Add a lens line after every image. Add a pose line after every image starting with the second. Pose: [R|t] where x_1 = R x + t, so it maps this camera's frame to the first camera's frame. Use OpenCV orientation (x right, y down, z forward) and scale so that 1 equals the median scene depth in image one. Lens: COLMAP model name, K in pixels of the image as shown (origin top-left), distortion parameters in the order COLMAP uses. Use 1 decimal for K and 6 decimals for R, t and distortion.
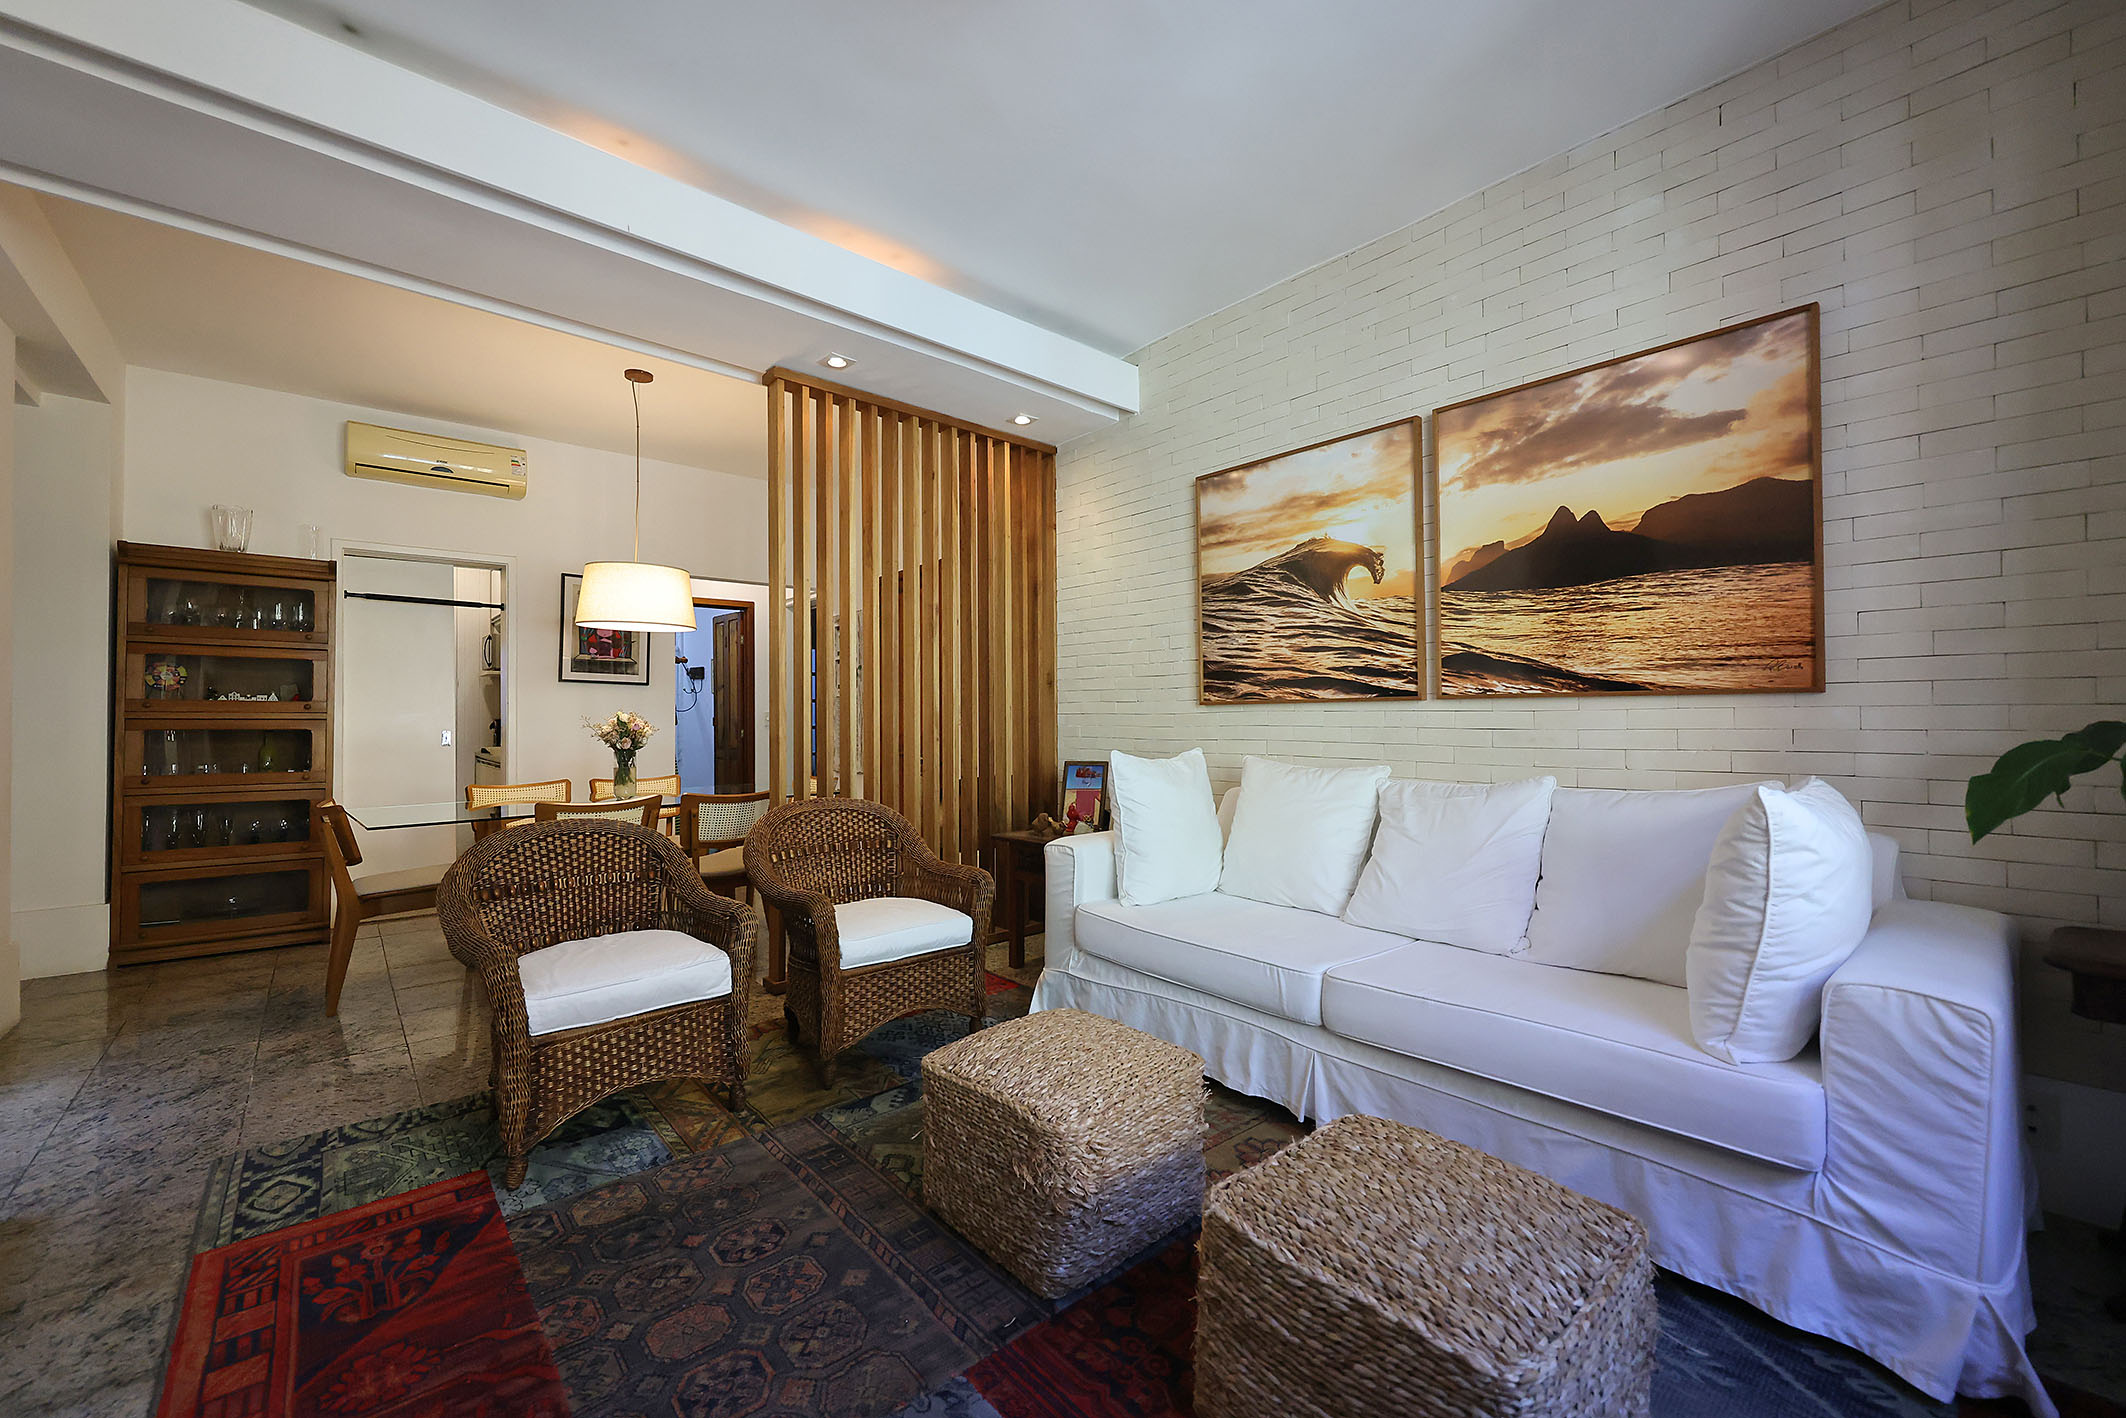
lens RADIAL K [[853.7, 0, 1053.4], [0, 853.7, 713.3], [0, 0, 1]] dist [-0.001939, 0.000766]
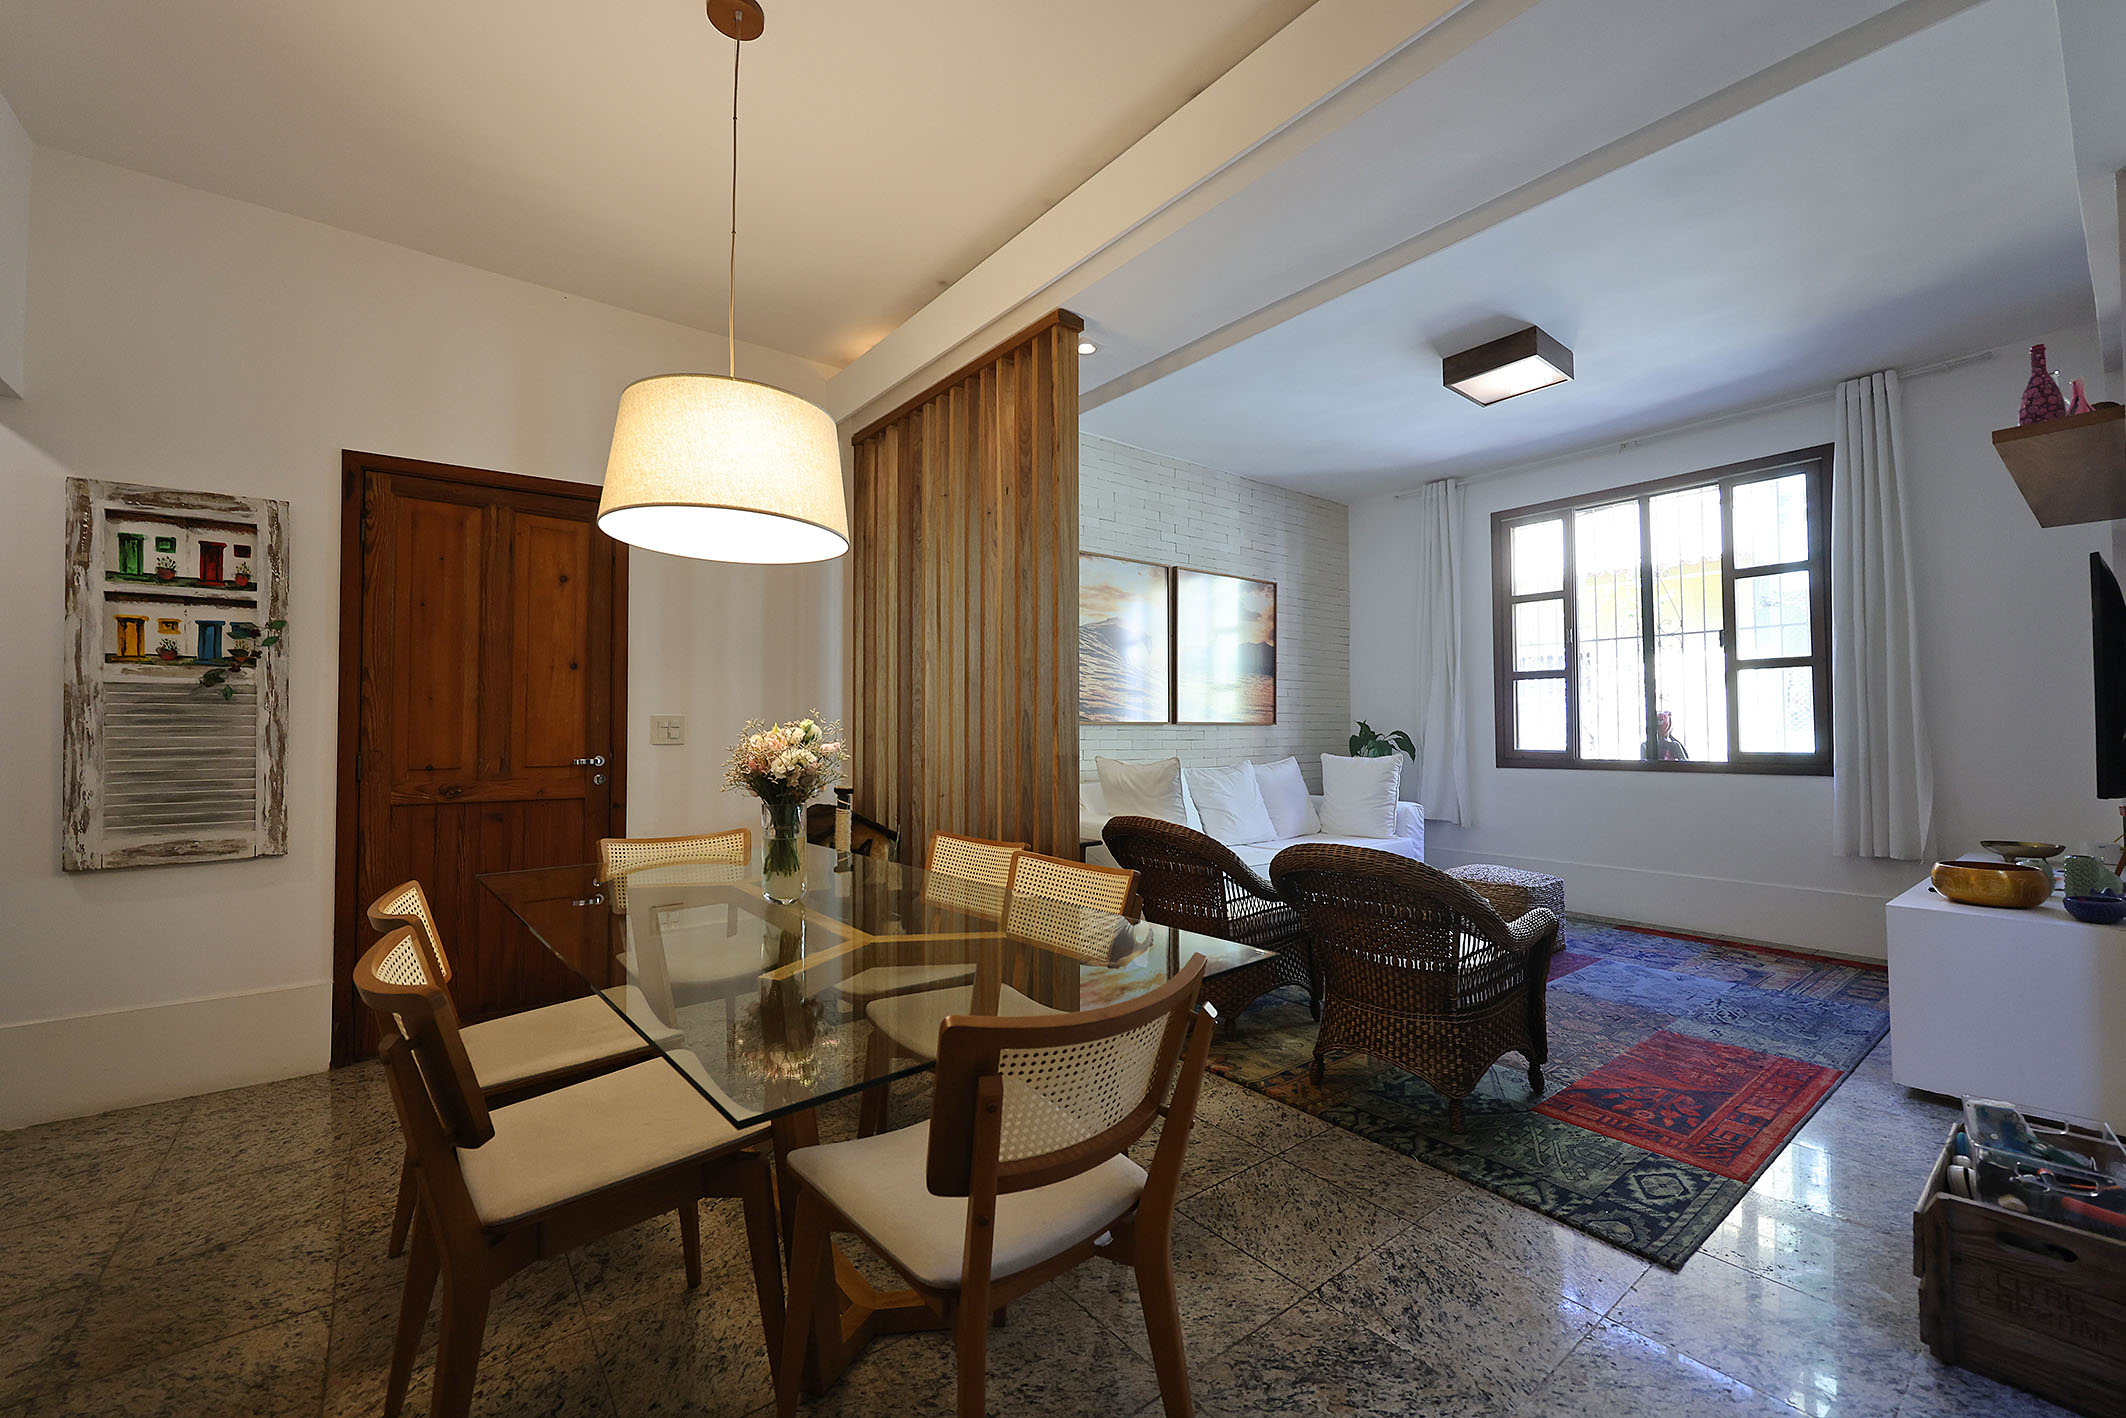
lens RADIAL K [[853.7, 0, 1058.9], [0, 853.7, 711.8], [0, 0, 1]] dist [-0.001939, 0.000766]
pose [[0.042279, 0.027386, 0.998730, -1.027311], [-0.003358, 0.999623, -0.027268, 0.006420], [-0.999100, -0.002201, 0.042355, 0.869425]]
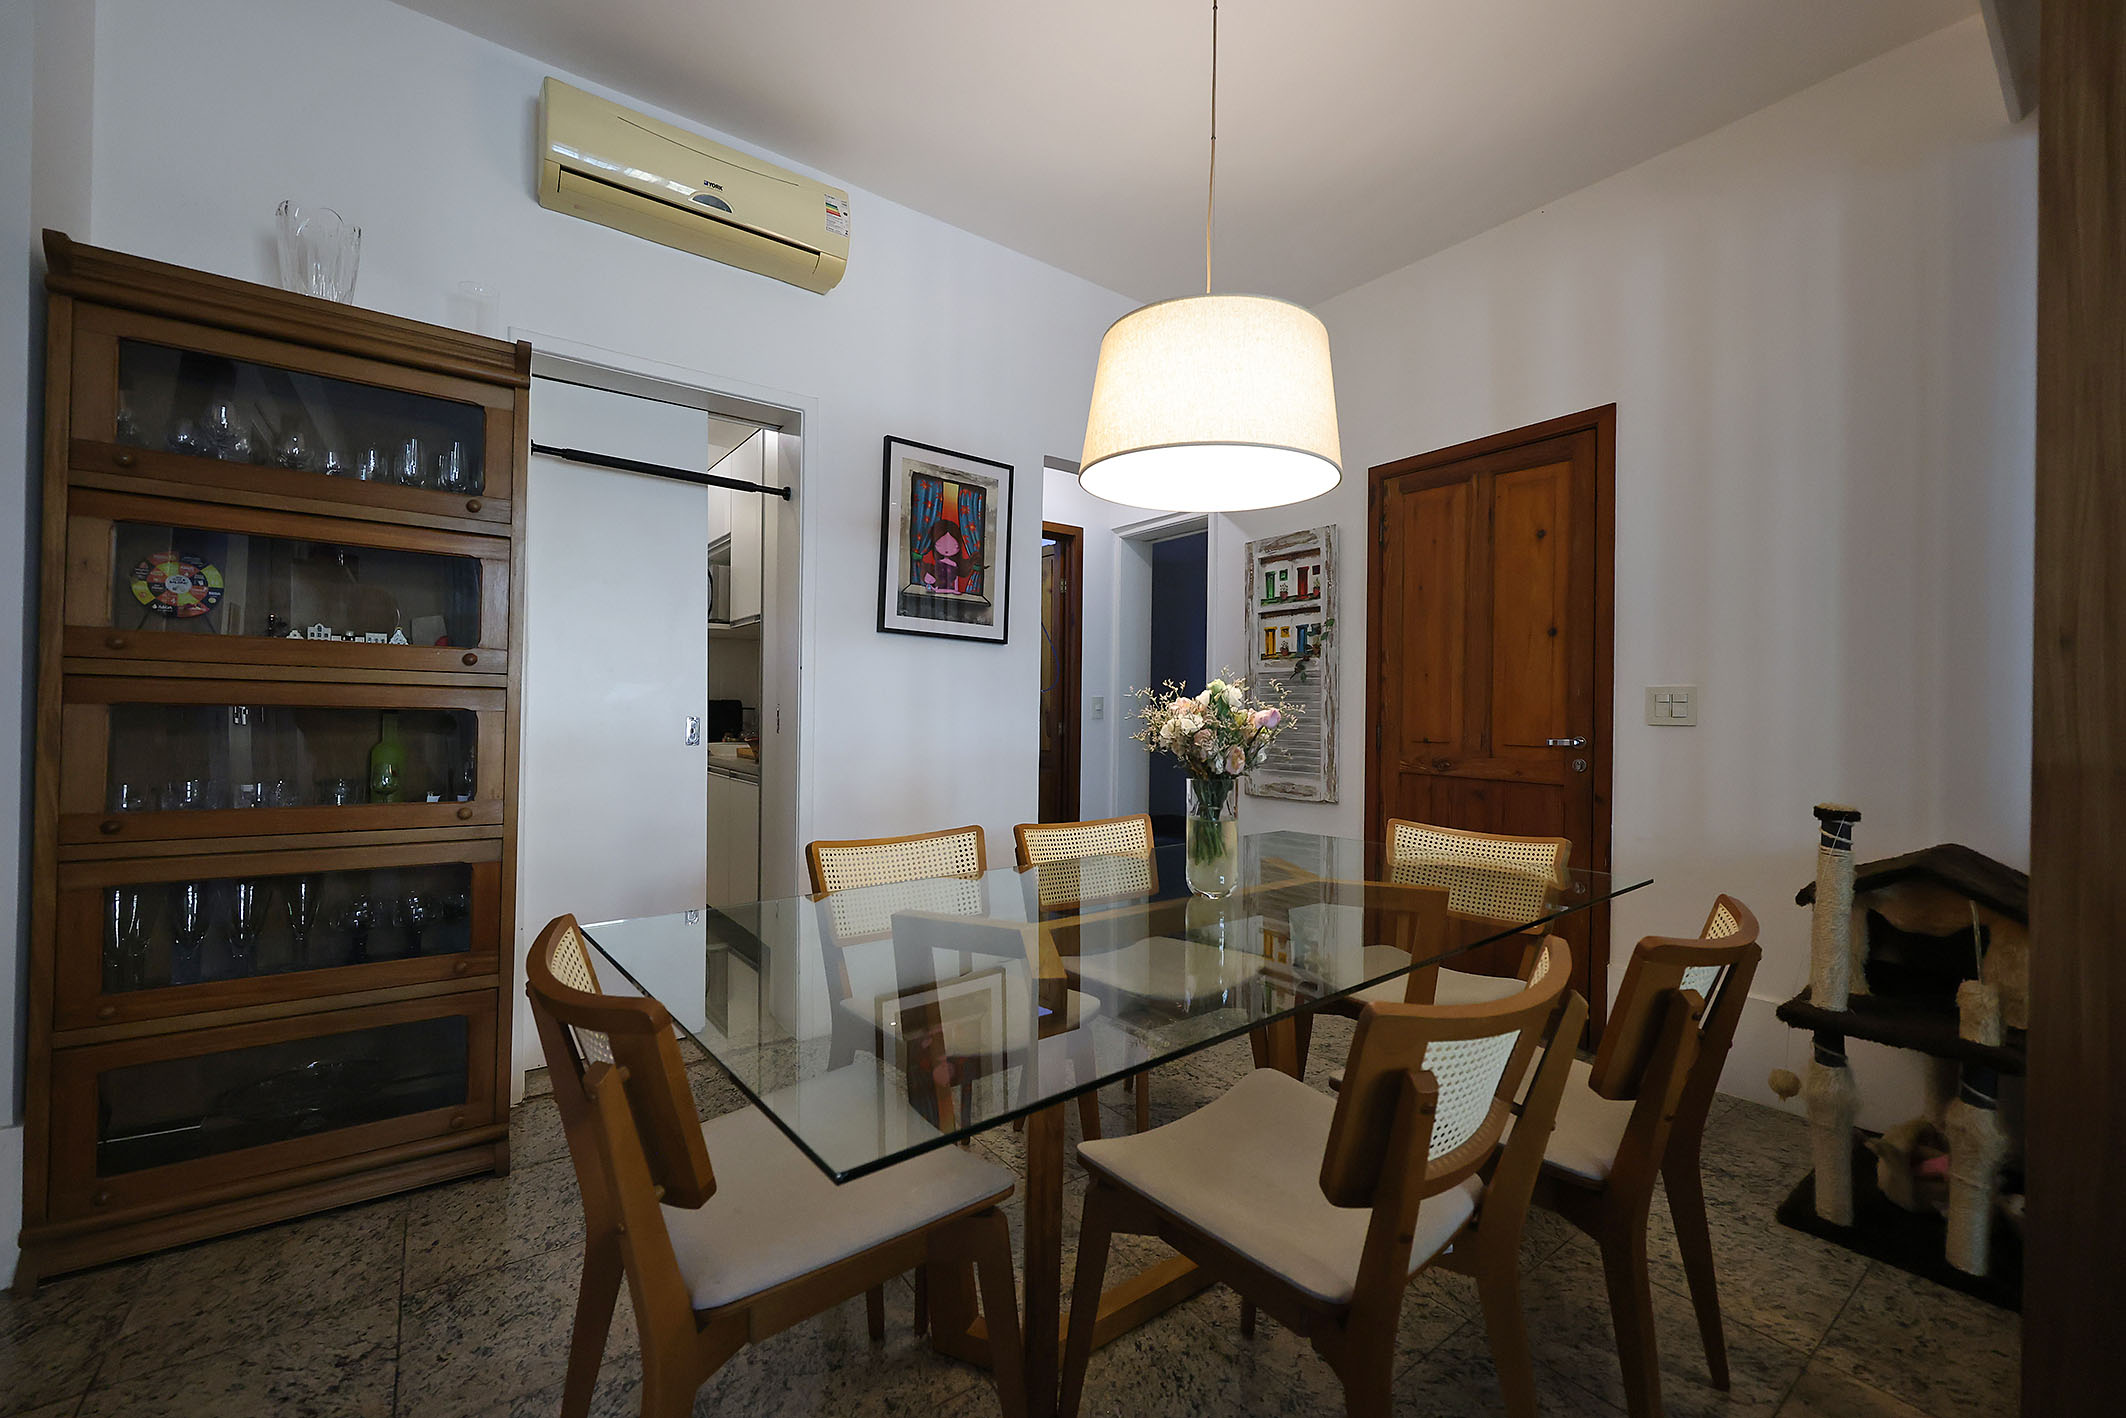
lens RADIAL K [[853.7, 0, 1049.6], [0, 853.7, 716.5], [0, 0, 1]] dist [-0.001939, 0.000766]
pose [[0.996825, 0.020888, -0.076835, -0.576640], [-0.020008, 0.999725, 0.012202, 0.011979], [0.077069, -0.010626, 0.996969, 0.619152]]
